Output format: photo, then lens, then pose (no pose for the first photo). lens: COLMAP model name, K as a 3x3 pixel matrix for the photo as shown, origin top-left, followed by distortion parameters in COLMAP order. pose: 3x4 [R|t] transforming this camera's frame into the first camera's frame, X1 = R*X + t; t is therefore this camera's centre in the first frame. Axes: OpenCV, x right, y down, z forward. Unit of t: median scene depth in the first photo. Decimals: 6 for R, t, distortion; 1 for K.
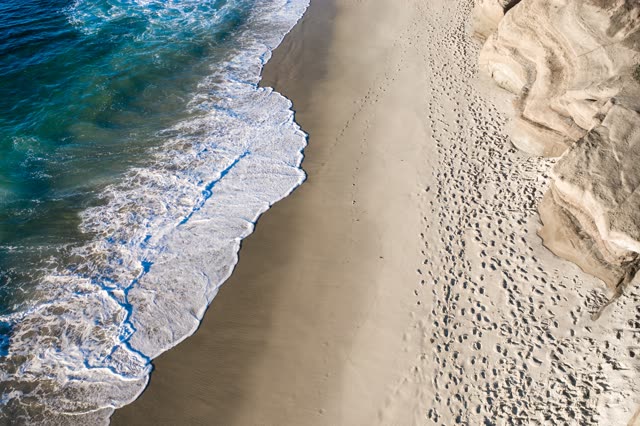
lens RADIAL K [[630.9, 0, 320.0], [0, 630.9, 213.0], [0, 0, 1]] dist [-0.042287, 0.032927]
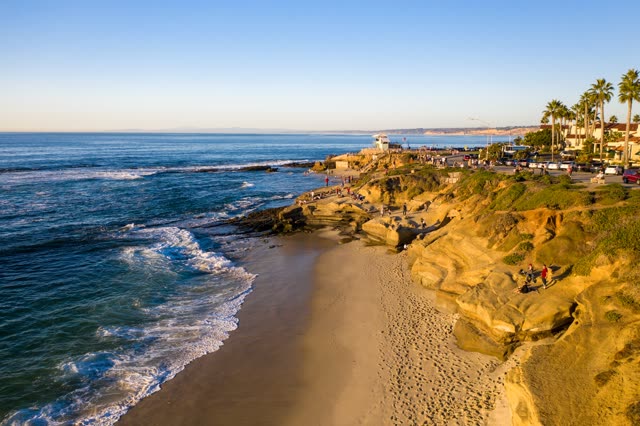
lens RADIAL K [[630.9, 0, 320.0], [0, 630.9, 213.0], [0, 0, 1]] dist [-0.042287, 0.032927]
pose [[0.997568, 0.022045, 0.066124, -0.096852], [0.016793, 0.844709, -0.534962, 0.616208], [-0.067649, 0.534771, 0.842285, -0.471674]]
